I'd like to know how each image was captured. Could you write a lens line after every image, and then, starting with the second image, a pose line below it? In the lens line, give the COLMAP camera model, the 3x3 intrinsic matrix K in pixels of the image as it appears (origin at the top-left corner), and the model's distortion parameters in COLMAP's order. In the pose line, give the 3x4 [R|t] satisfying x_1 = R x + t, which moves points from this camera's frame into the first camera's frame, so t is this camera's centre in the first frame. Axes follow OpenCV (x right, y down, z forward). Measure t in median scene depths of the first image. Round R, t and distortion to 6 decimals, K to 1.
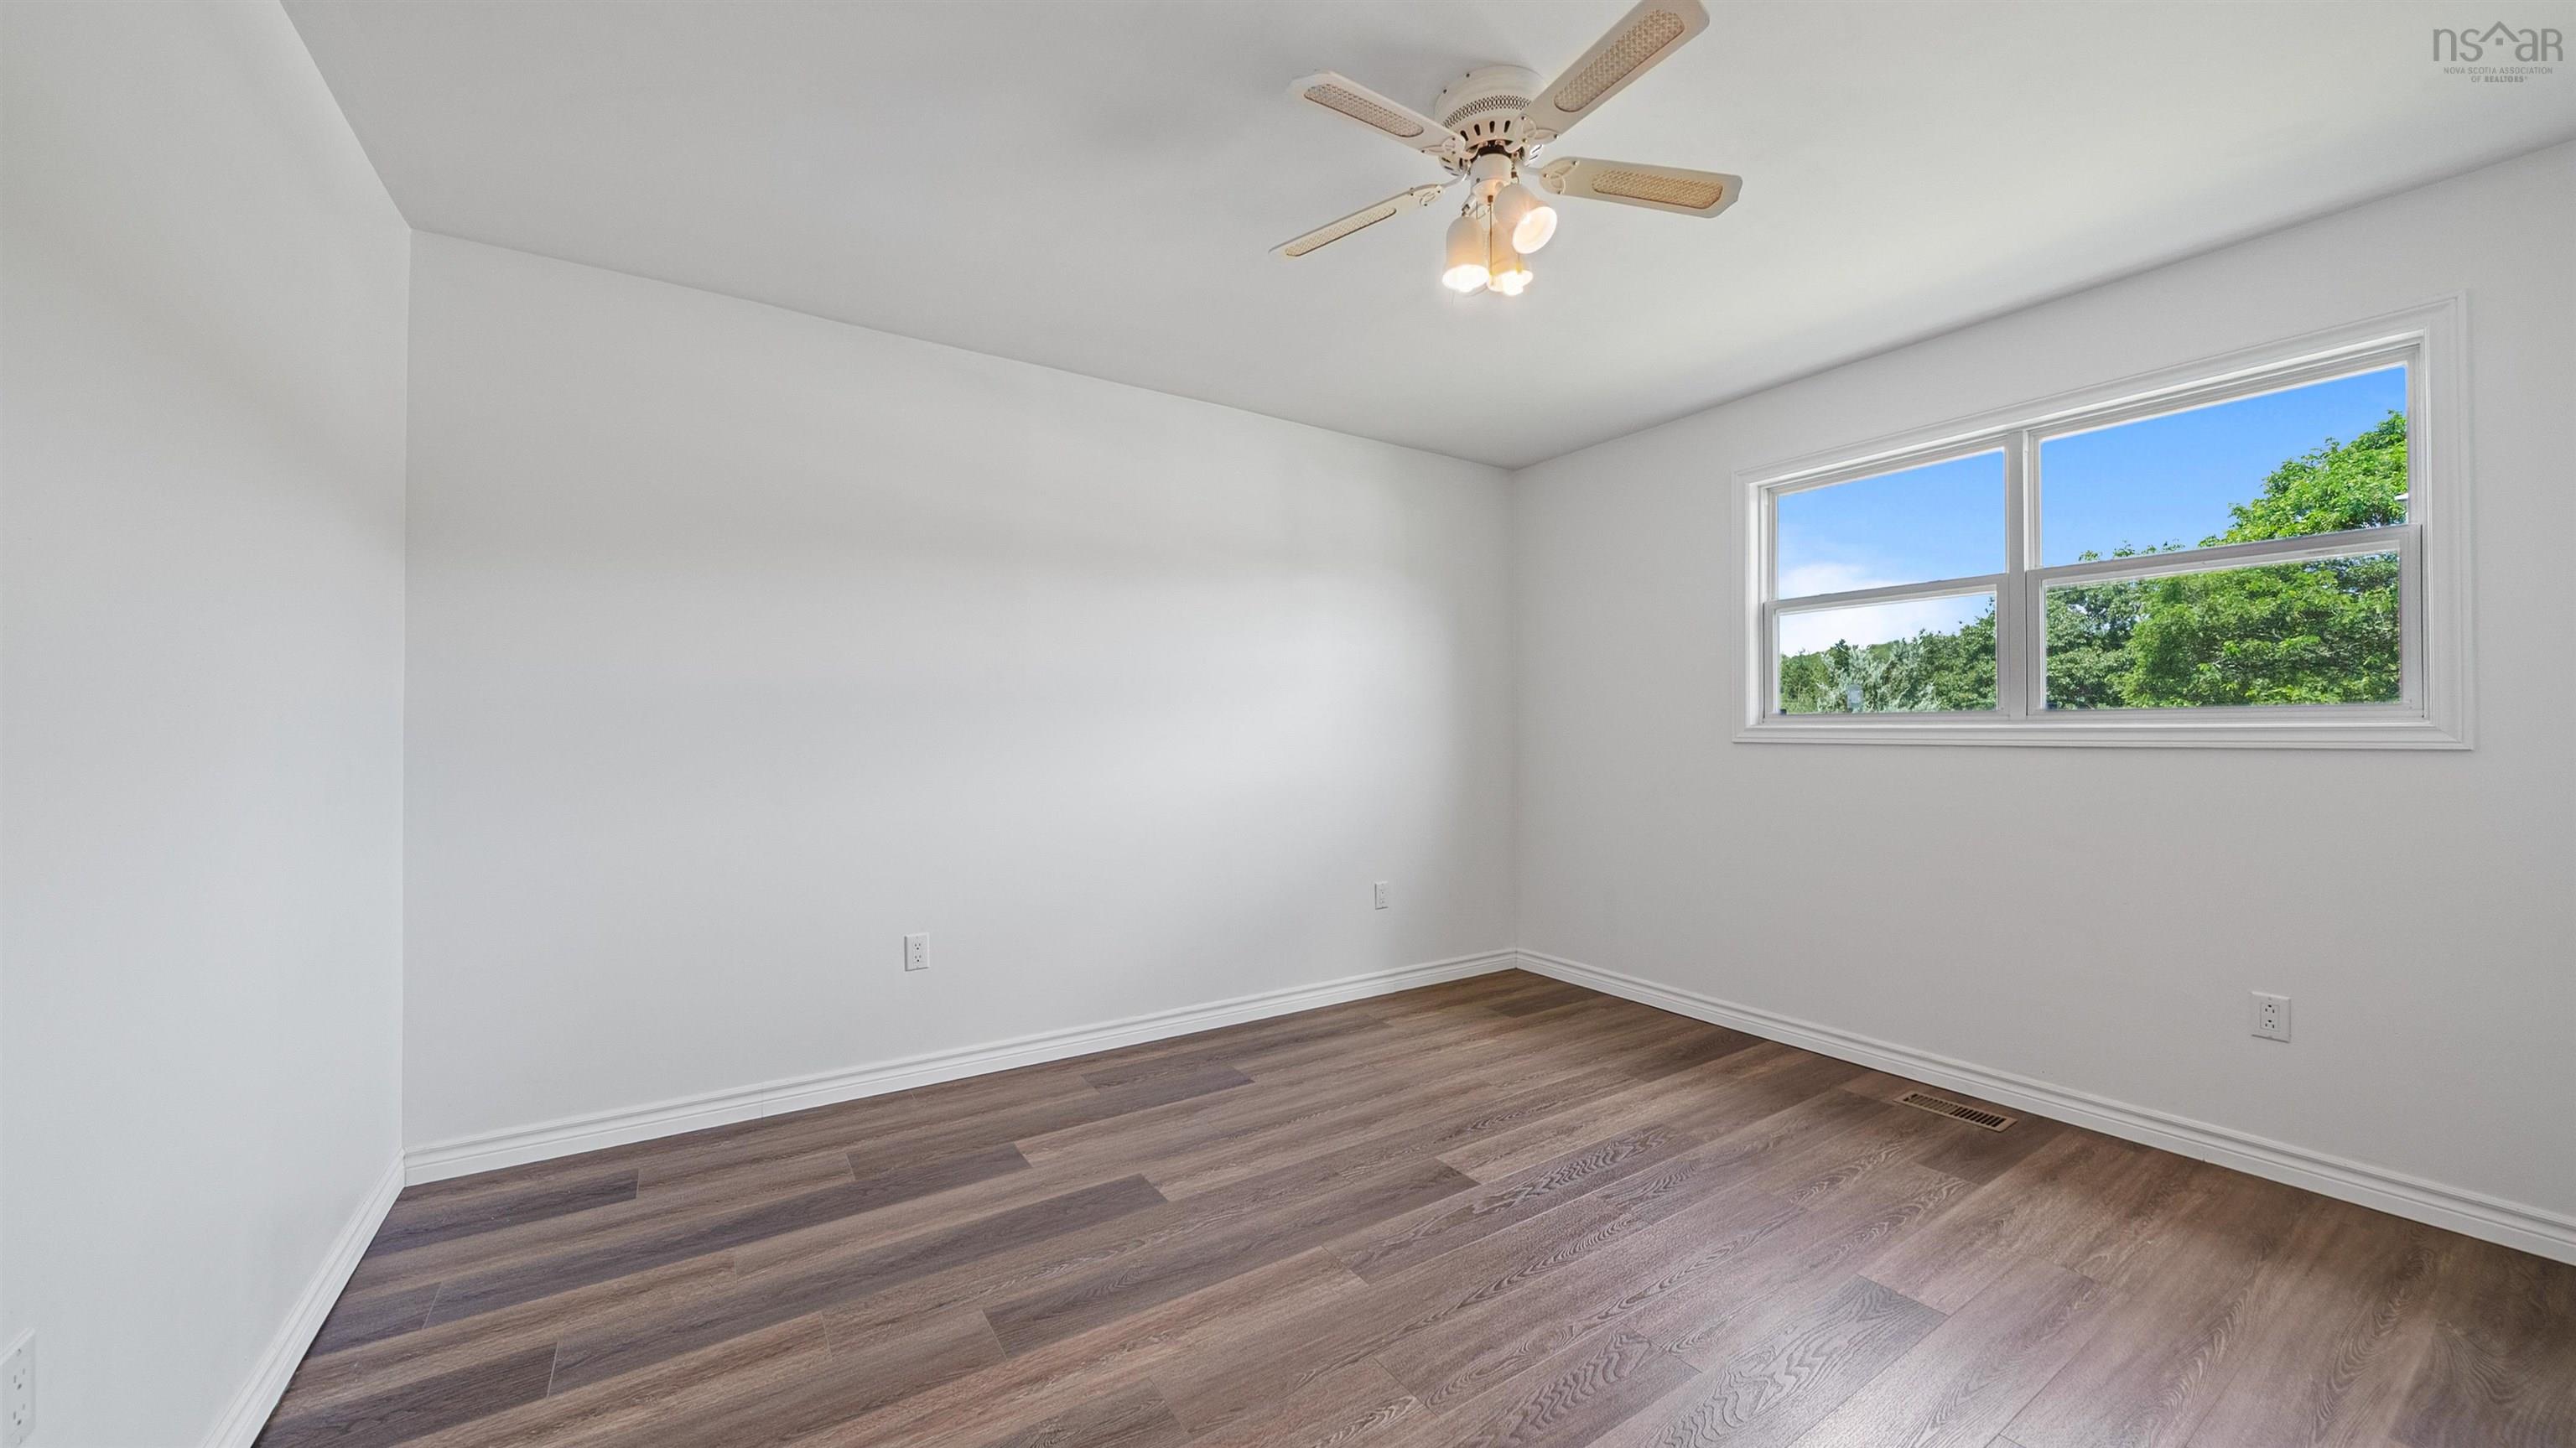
lens RADIAL K [[937.8, 0, 1288.0], [0, 937.8, 724.0], [0, 0, 1]] dist [-0.000401, -0.000107]
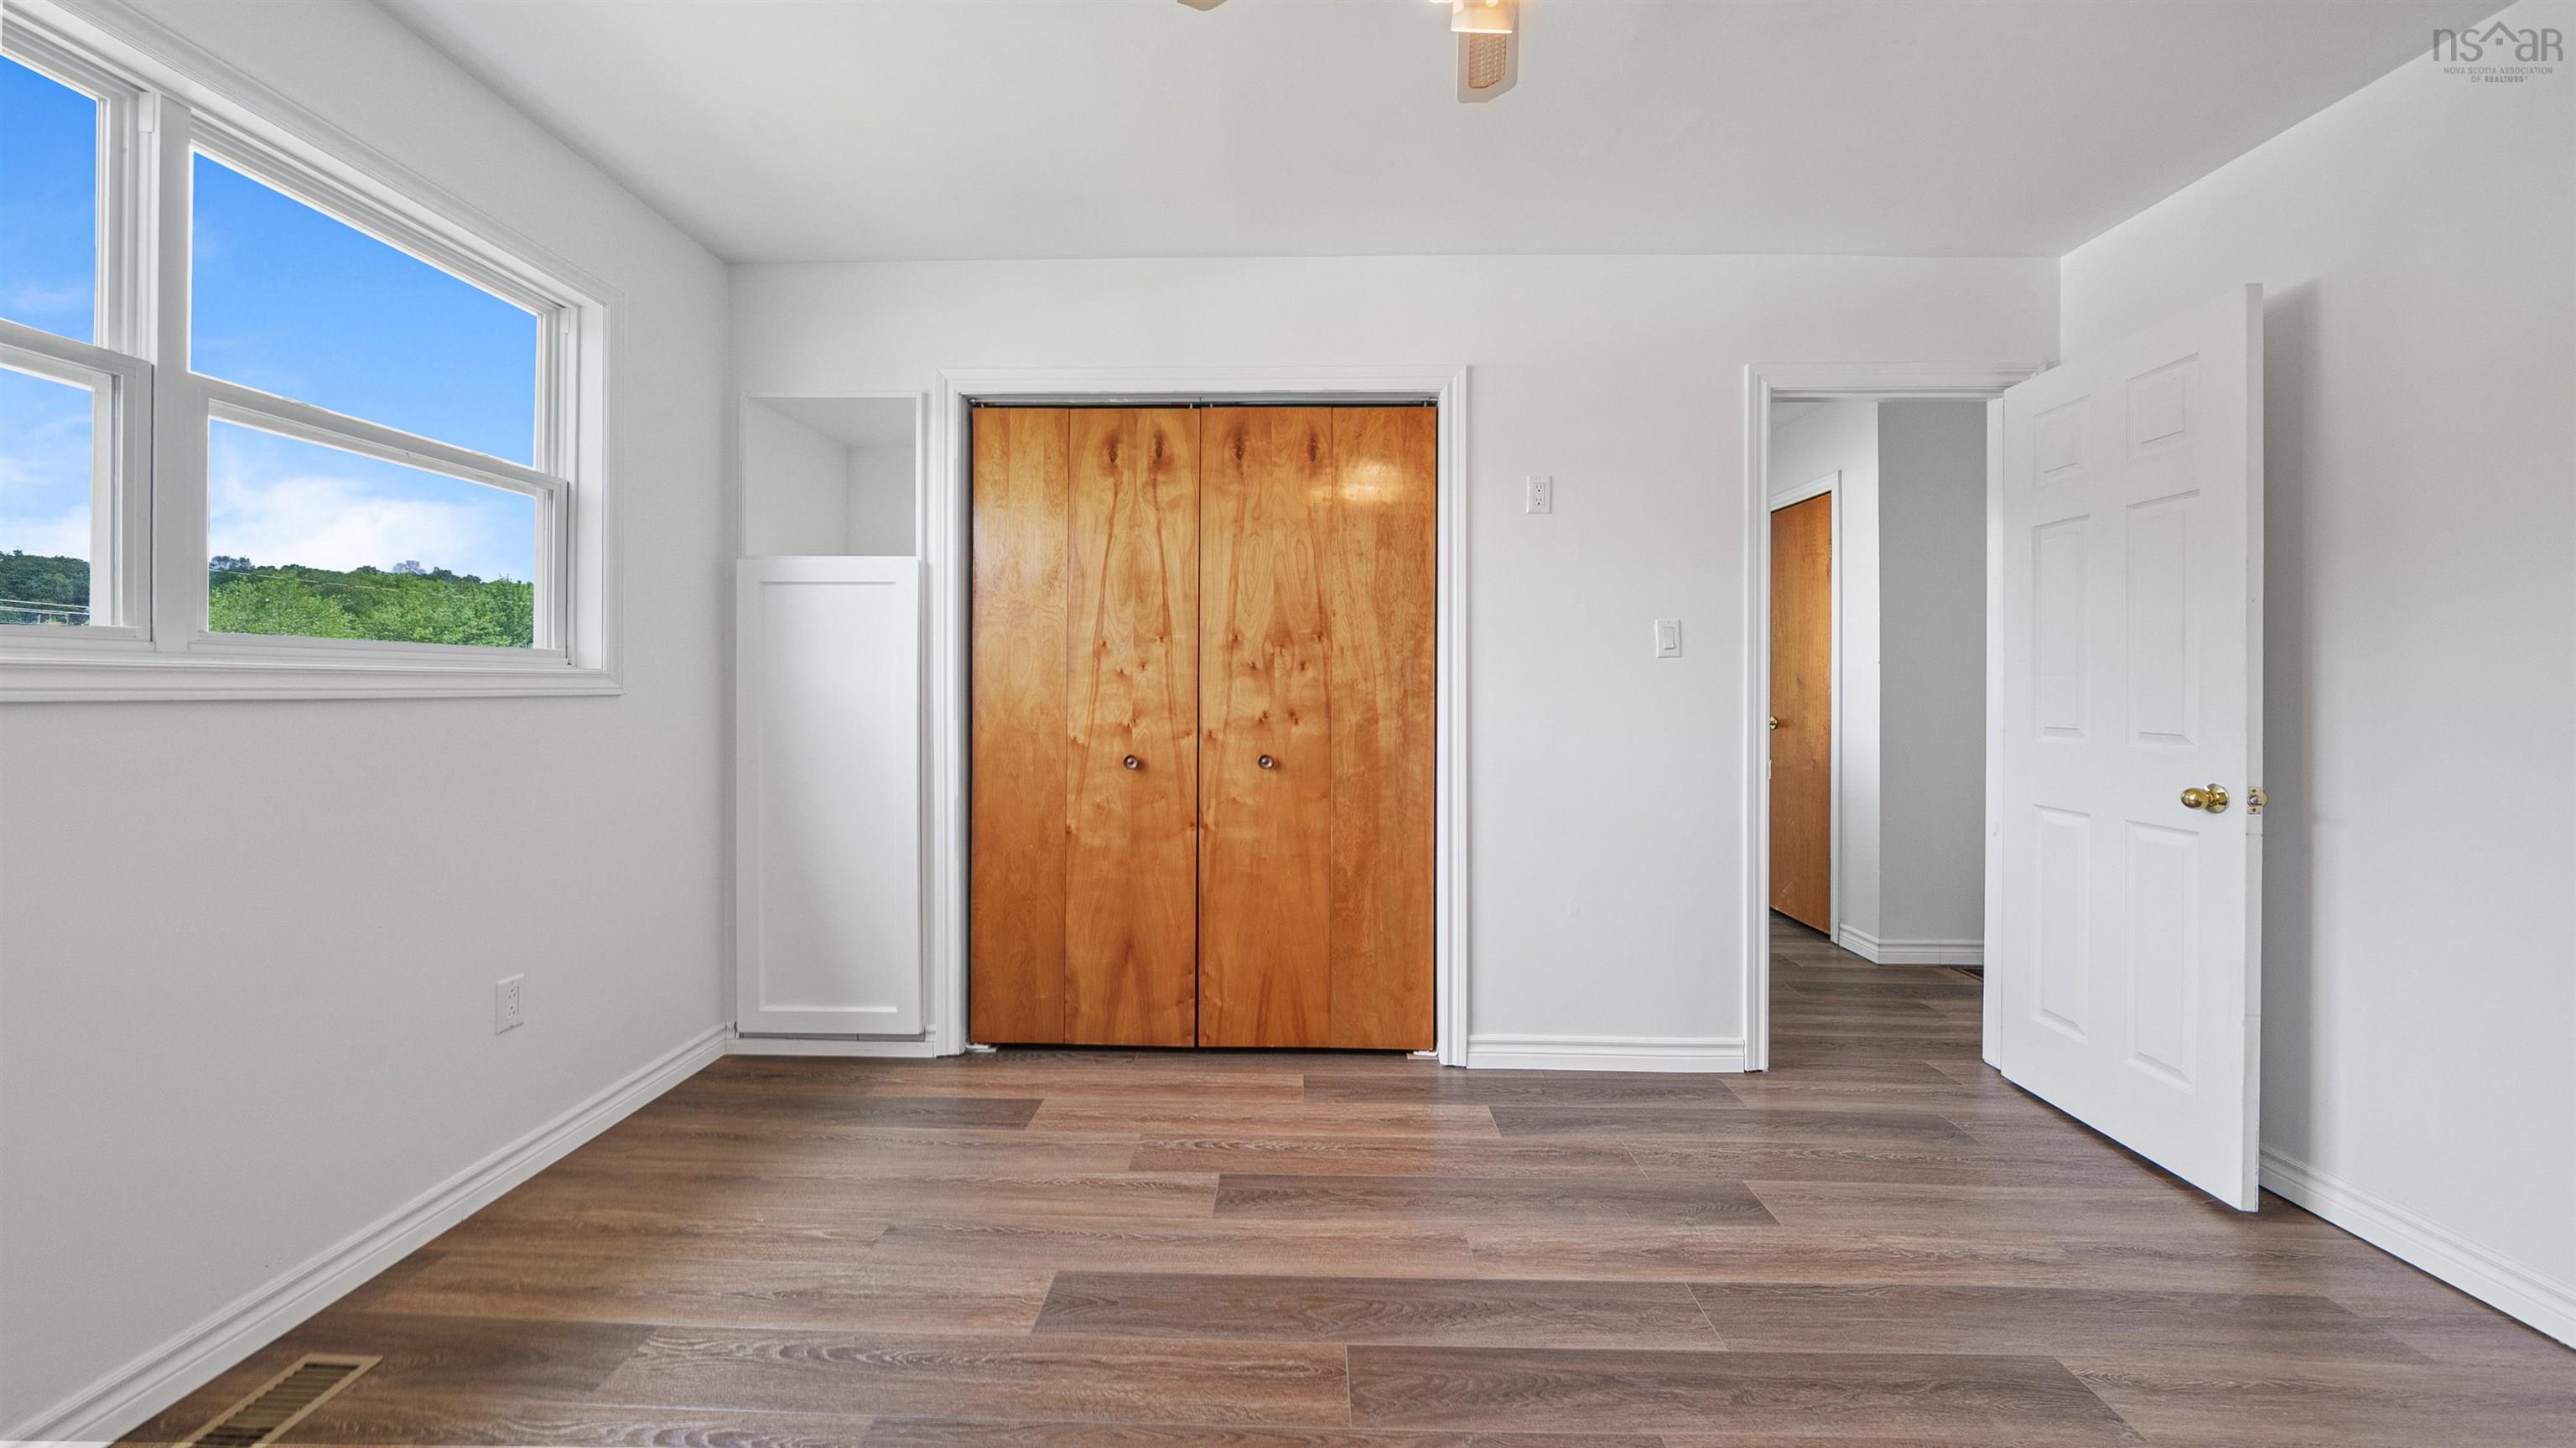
lens RADIAL K [[896.0, 0, 1282.0], [0, 896.0, 695.5], [0, 0, 1]] dist [-0.000409, -0.000069]
pose [[-0.824177, -0.006977, 0.566289, -0.008172], [-0.010358, 0.999943, -0.002755, 0.018804], [-0.566237, -0.008137, -0.824202, 1.029705]]
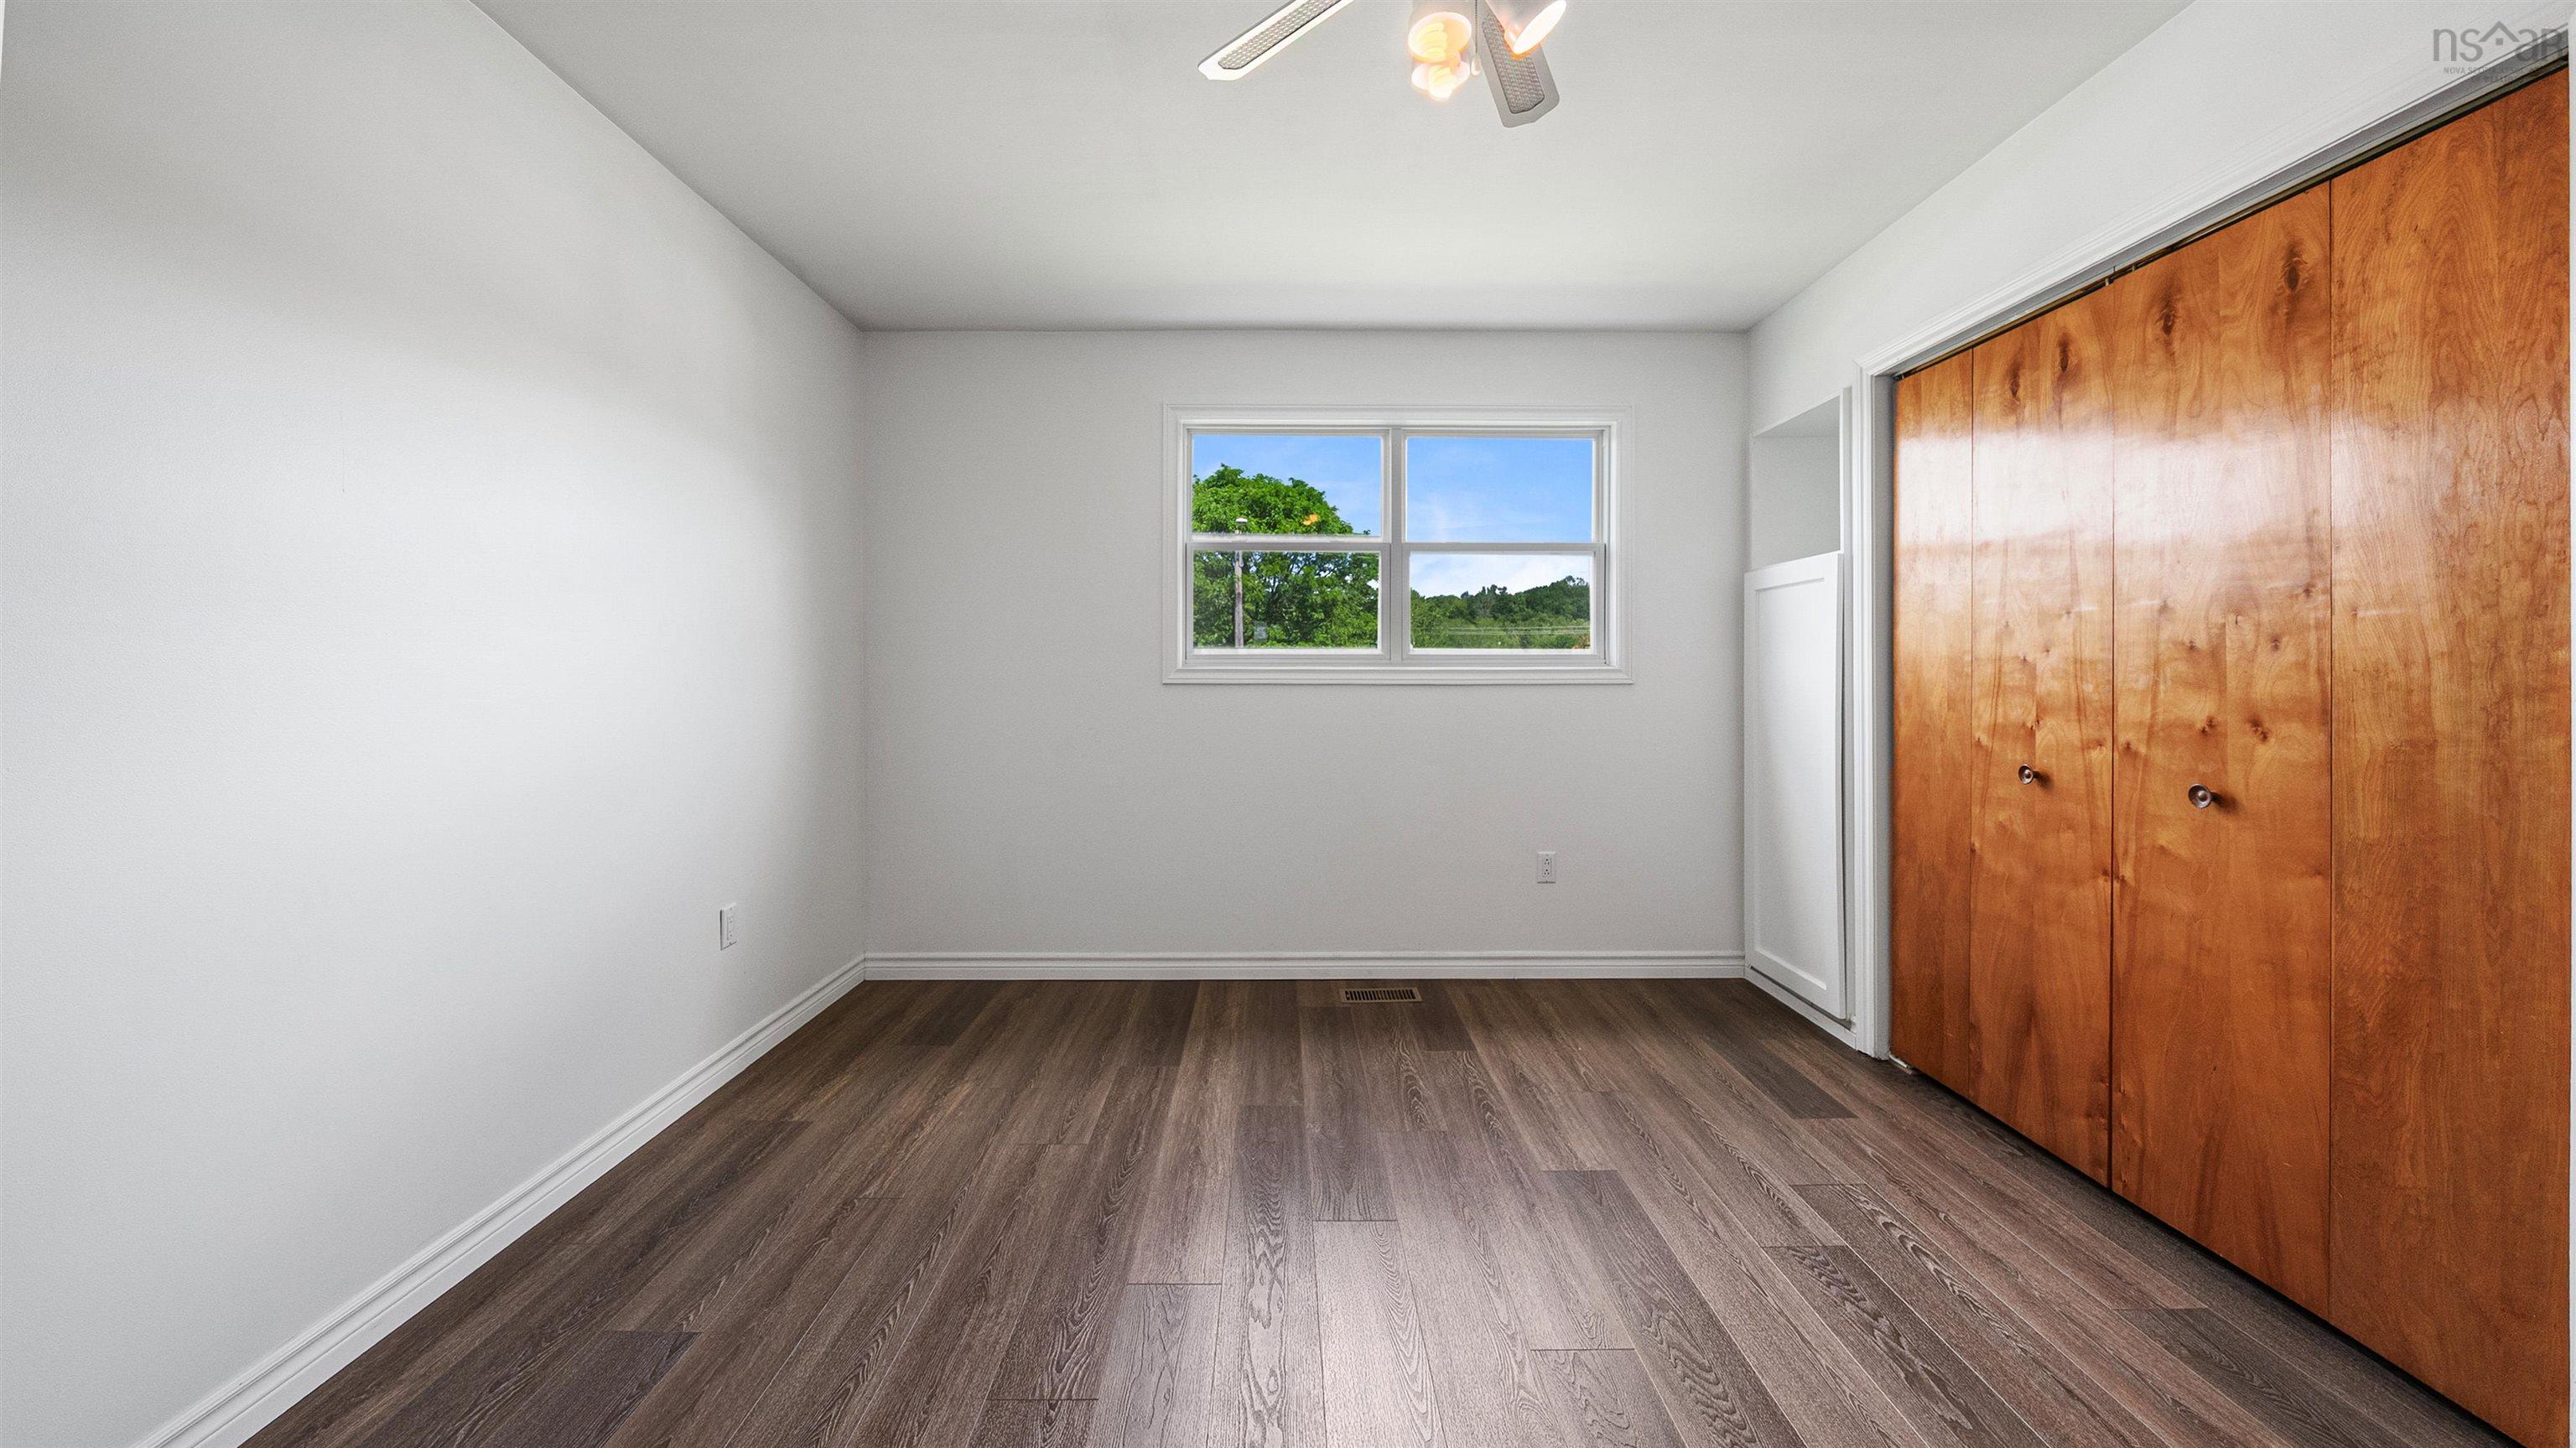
lens RADIAL K [[925.3, 0, 1283.3], [0, 925.3, 673.2], [0, 0, 1]] dist [-0.000200, -0.000009]
pose [[0.542857, -0.002865, 0.839820, -0.305189], [-0.005578, 0.999960, 0.007017, 0.003439], [-0.839806, -0.008493, 0.542819, 0.455634]]
